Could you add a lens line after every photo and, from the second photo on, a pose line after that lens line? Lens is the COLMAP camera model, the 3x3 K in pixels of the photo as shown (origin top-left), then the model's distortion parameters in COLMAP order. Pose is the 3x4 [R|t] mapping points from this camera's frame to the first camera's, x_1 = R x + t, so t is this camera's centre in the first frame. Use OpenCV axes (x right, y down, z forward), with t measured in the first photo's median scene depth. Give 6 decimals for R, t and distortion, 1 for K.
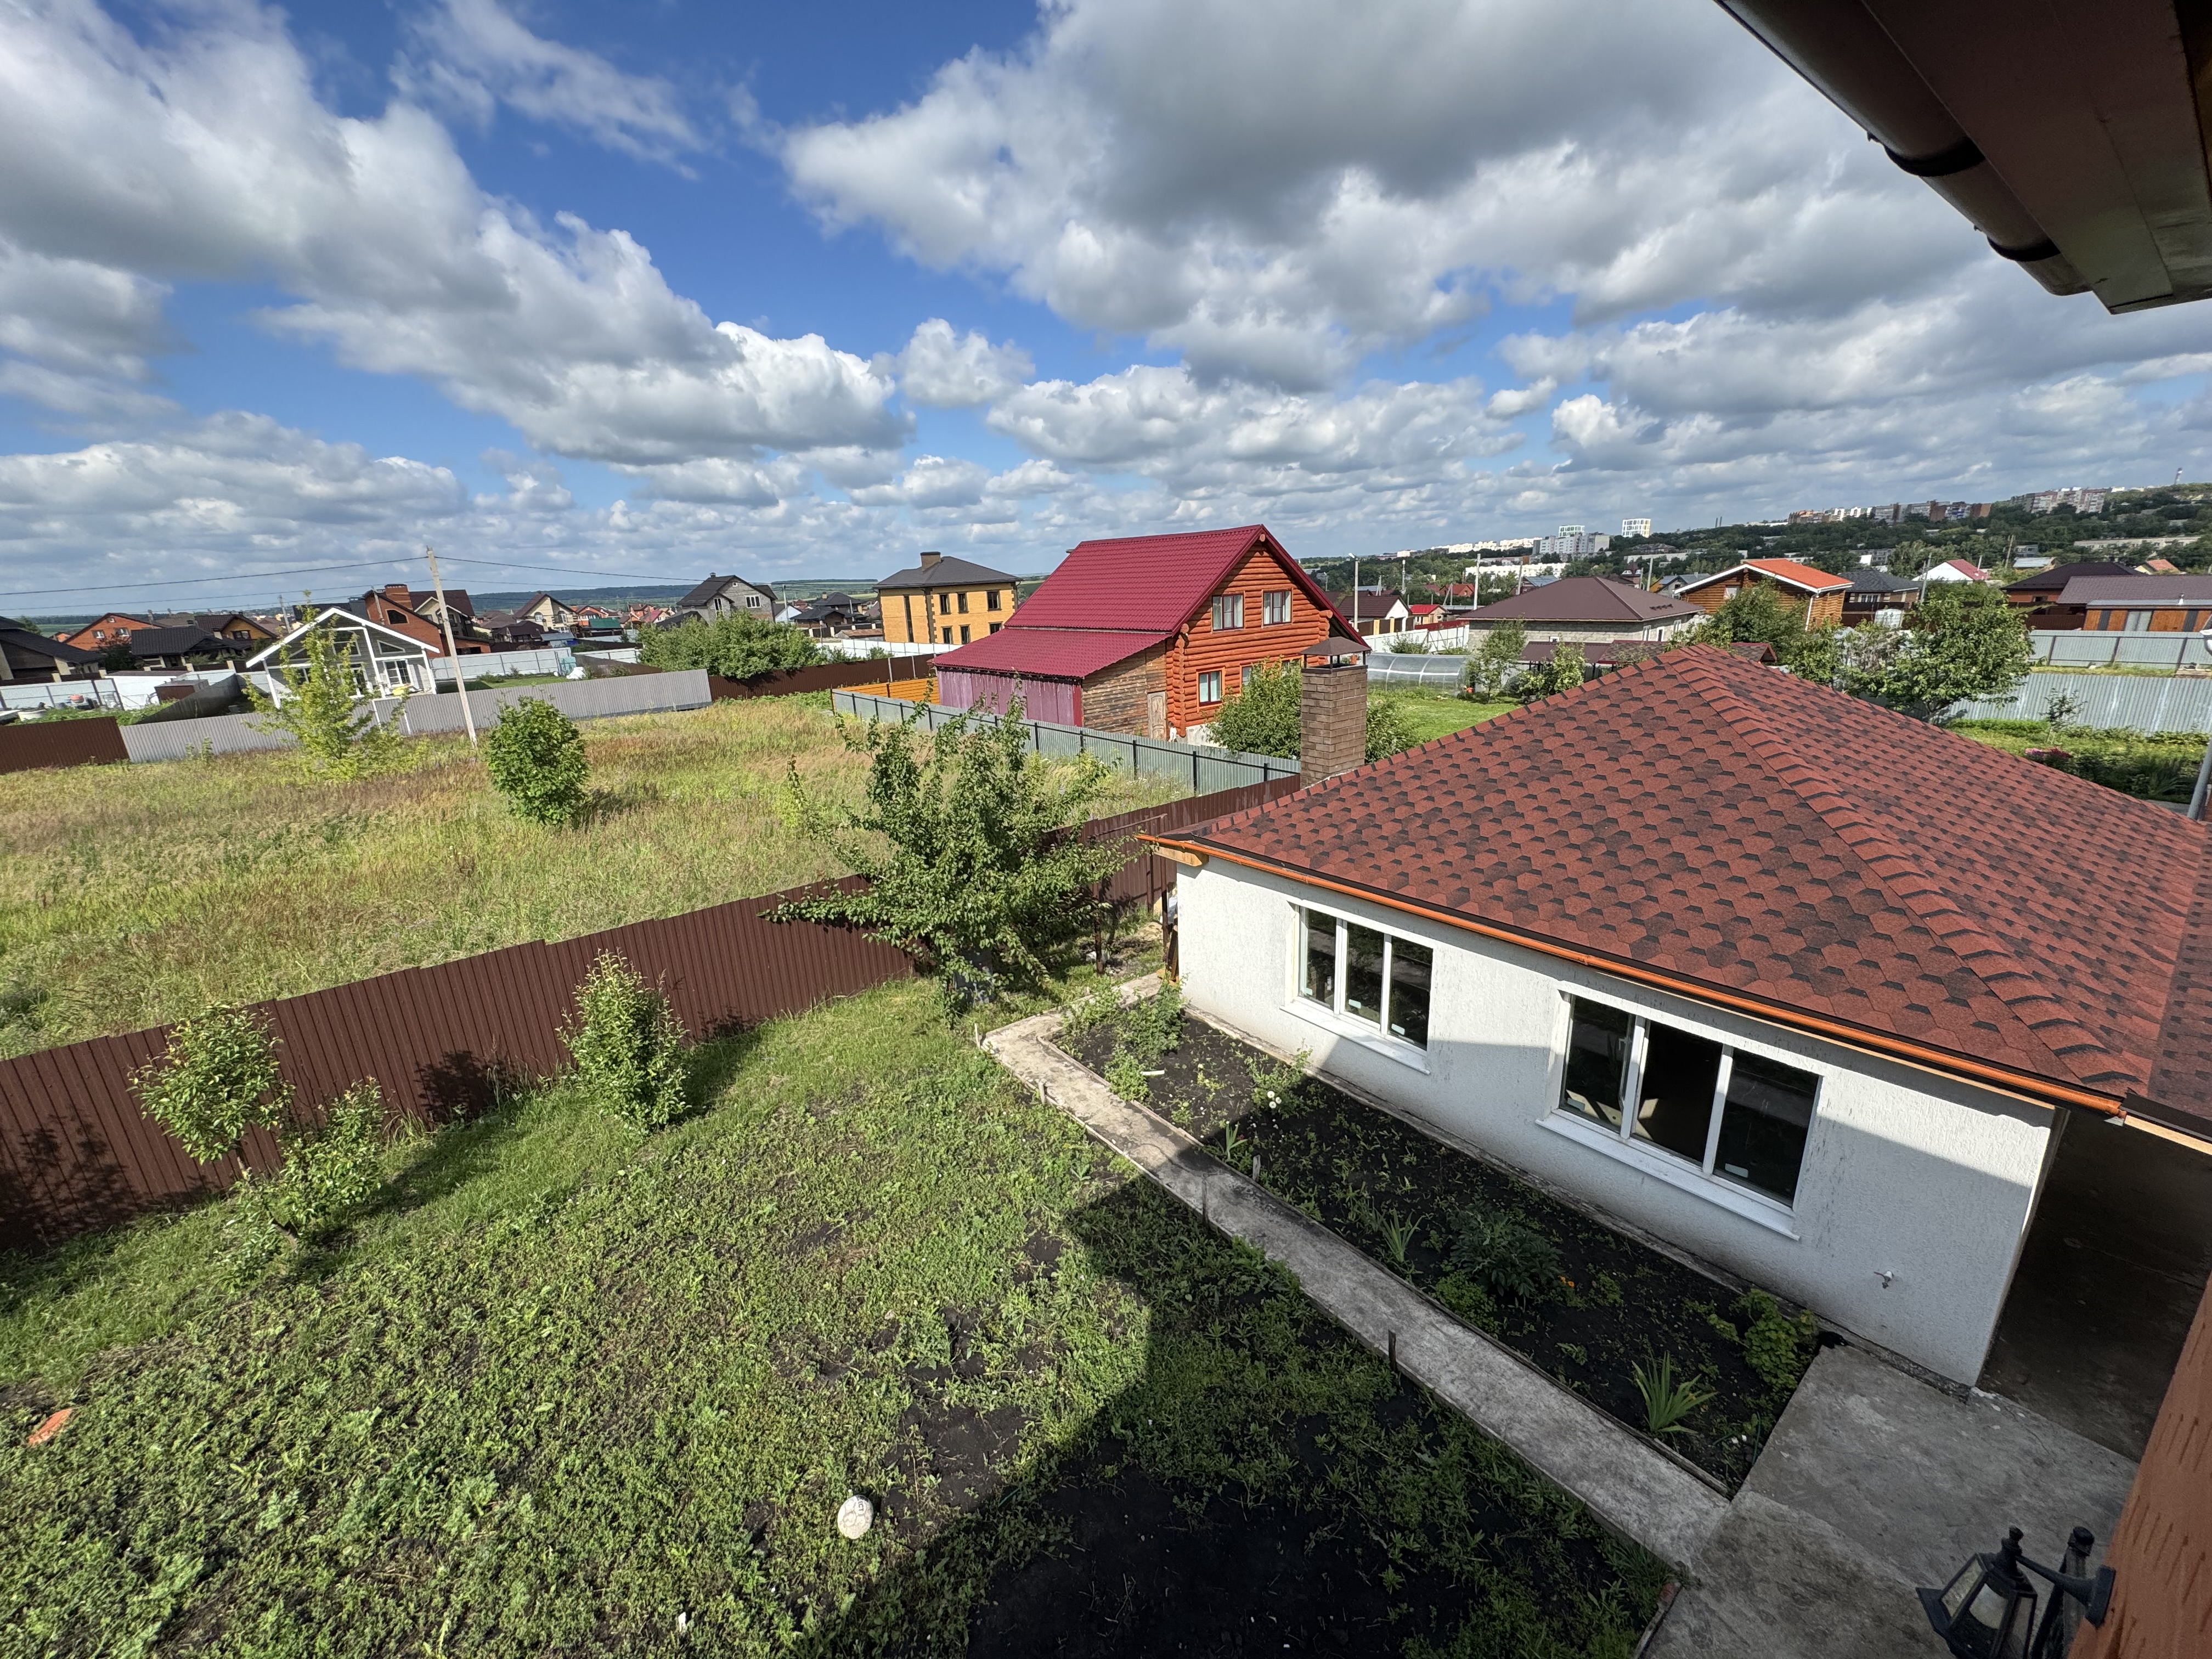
lens RADIAL K [[885.9, 0, 1110.8], [0, 885.9, 822.2], [0, 0, 1]] dist [-0.004182, 0.001052]
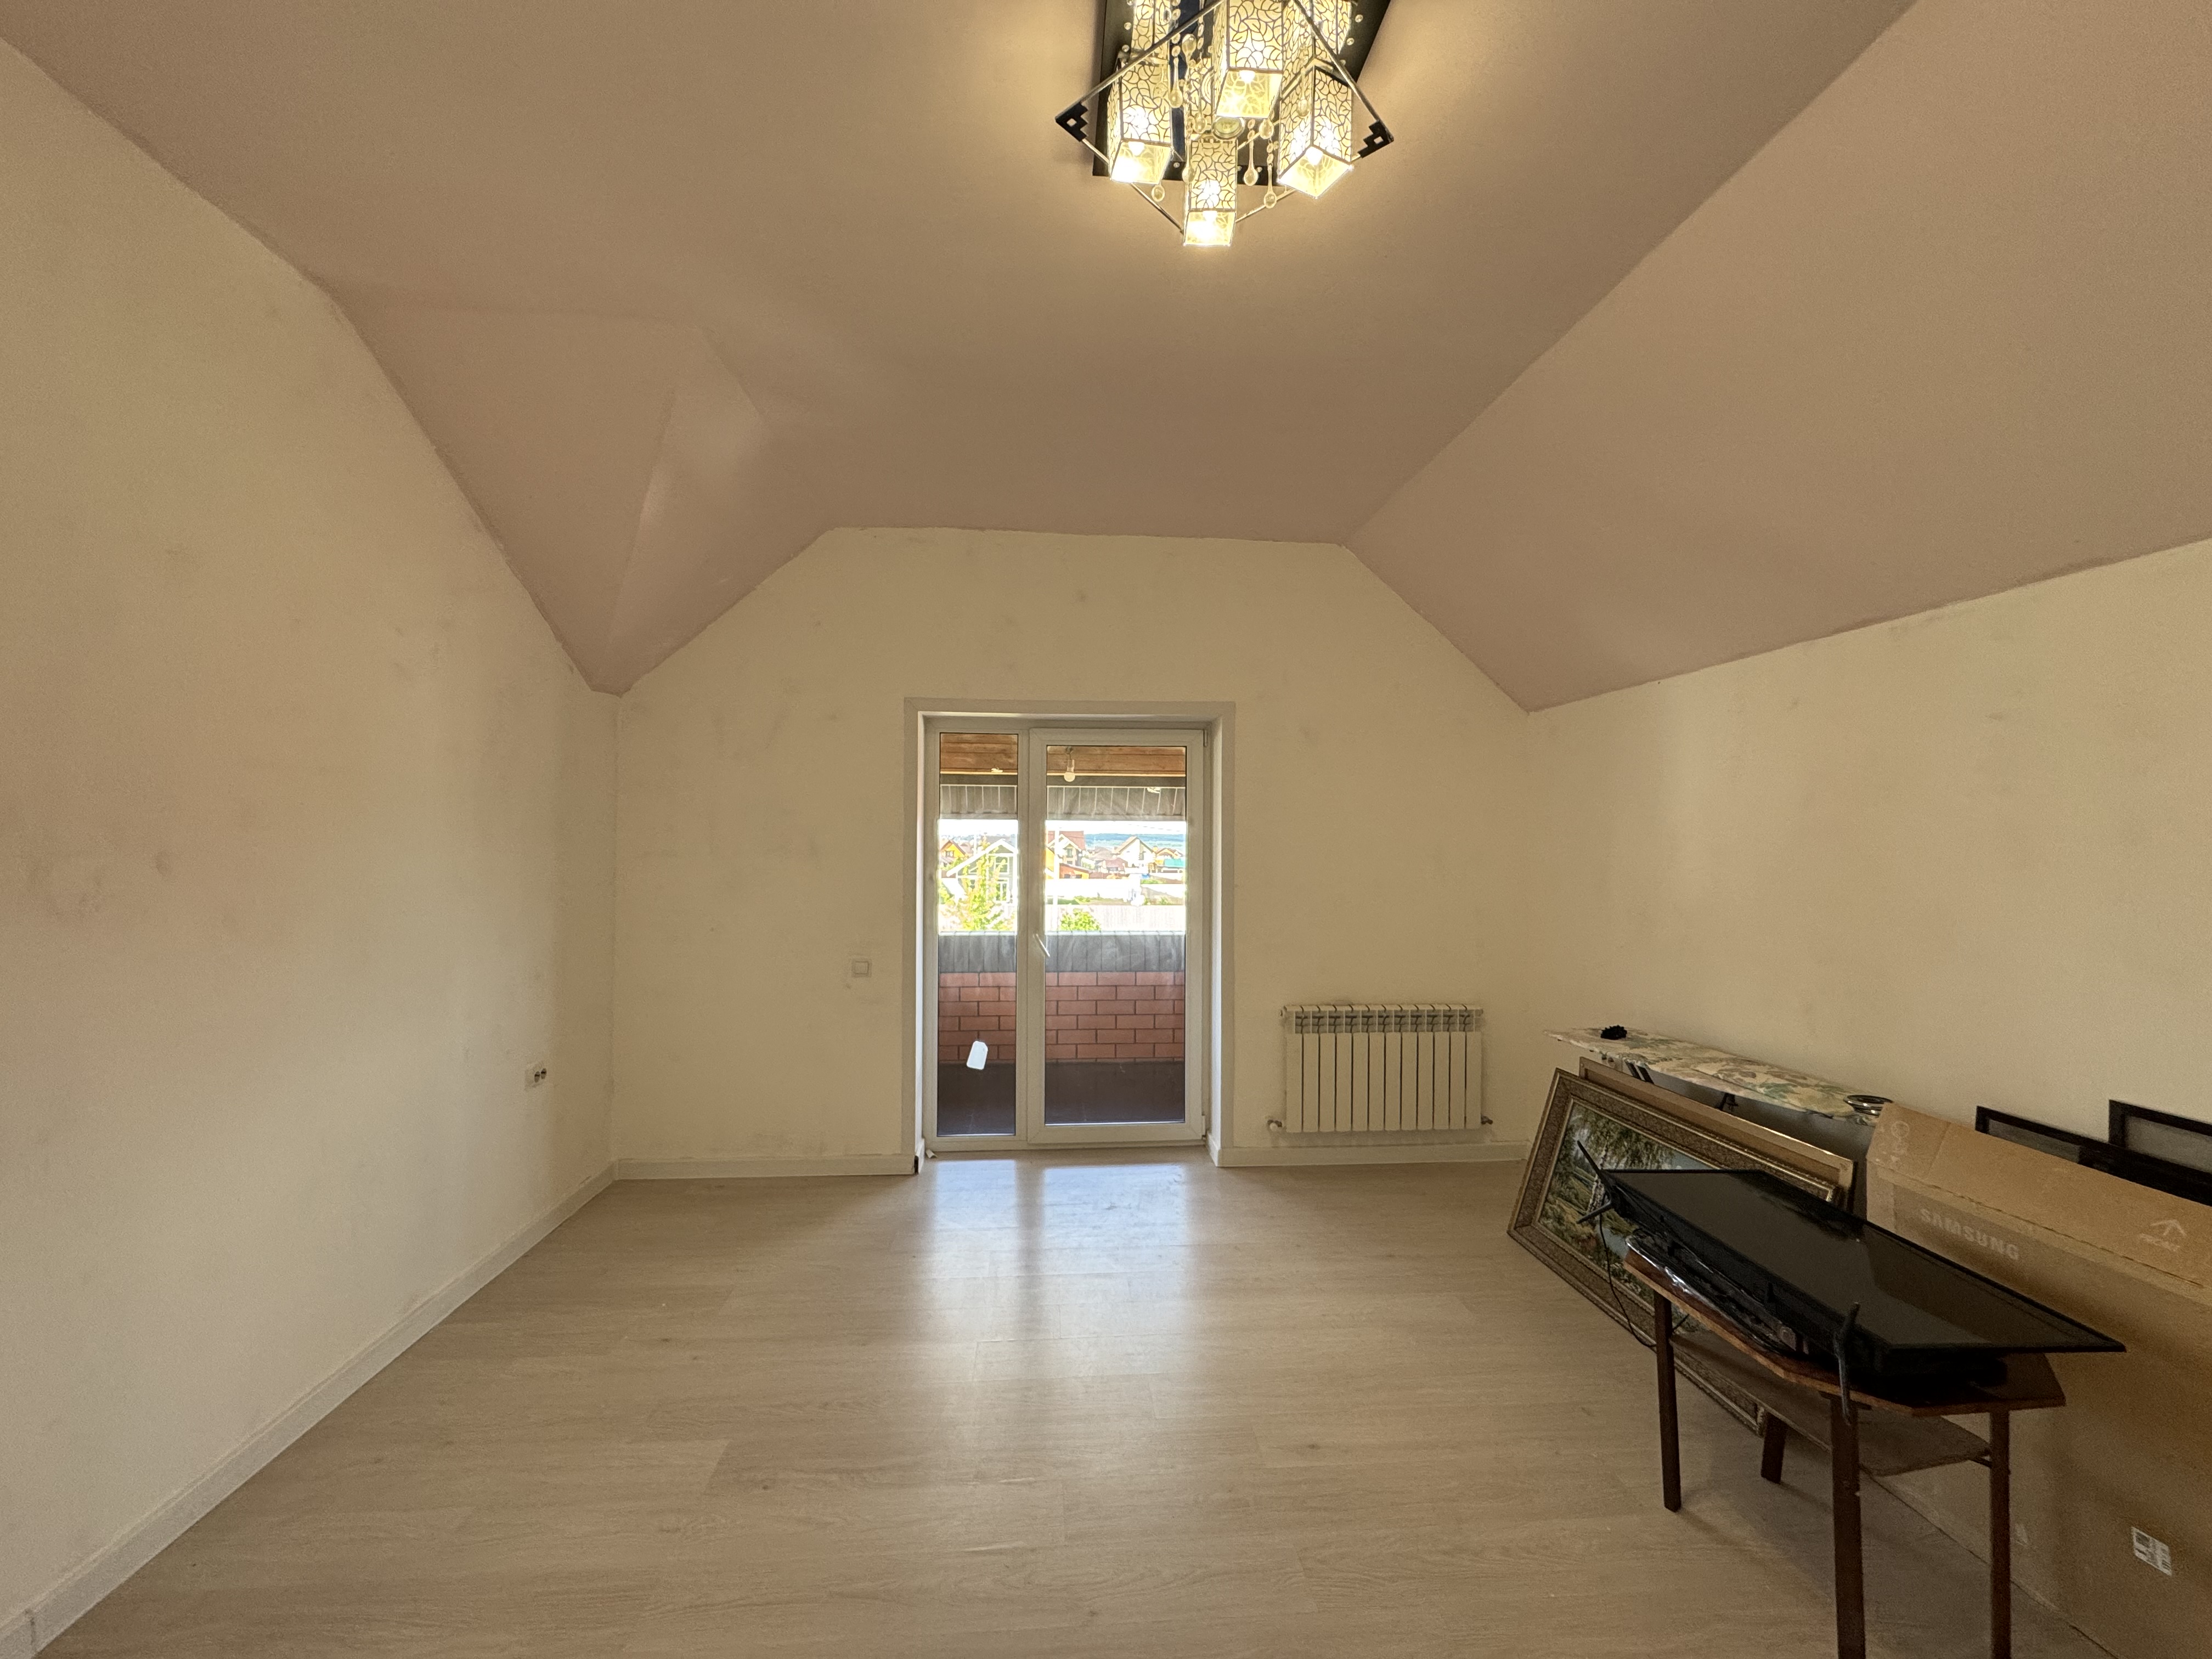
lens RADIAL K [[885.9, 0, 1109.4], [0, 885.9, 831.2], [0, 0, 1]] dist [-0.004182, 0.001052]
pose [[0.829772, 0.045728, -0.556226, 0.401651], [-0.194284, 0.957967, -0.211075, 0.076298], [0.523195, 0.283210, 0.803778, -0.411111]]
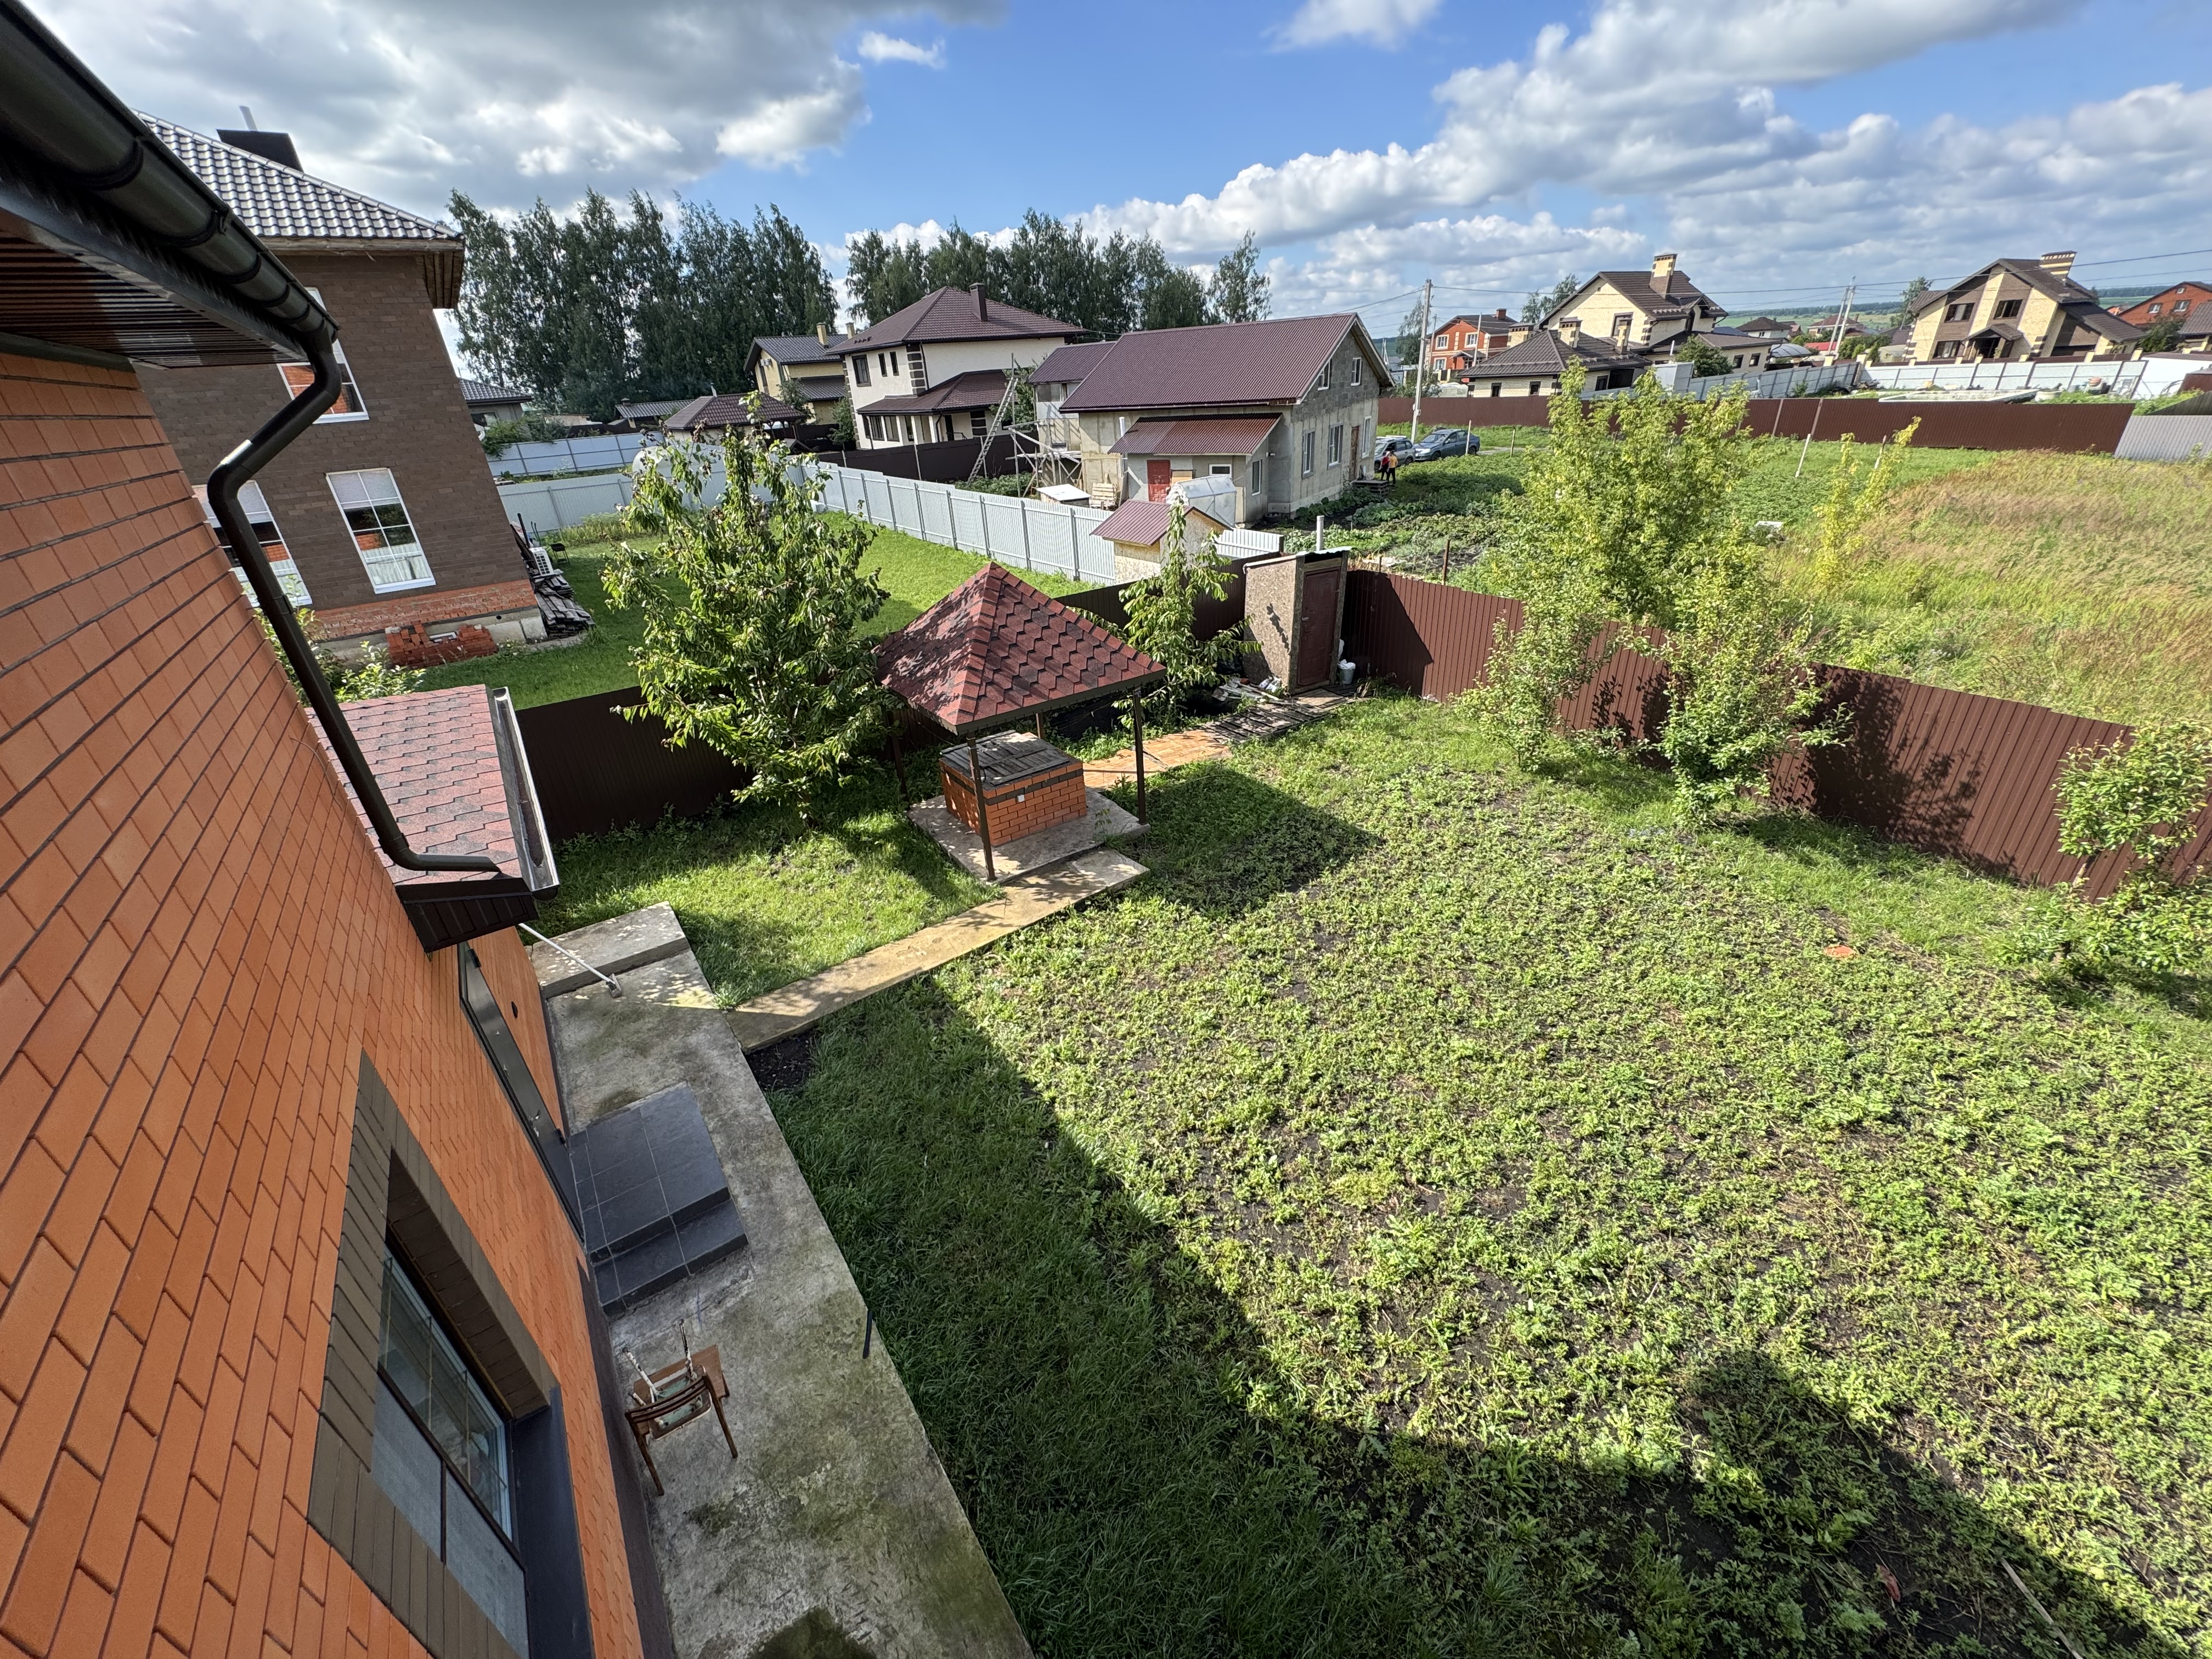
lens RADIAL K [[885.9, 0, 1092.6], [0, 885.9, 809.2], [0, 0, 1]] dist [-0.004182, 0.001052]
pose [[-0.074297, 0.490744, -0.868130, -0.023059], [-0.206530, 0.844090, 0.494830, 0.038733], [0.975615, 0.216059, 0.038641, -0.145415]]
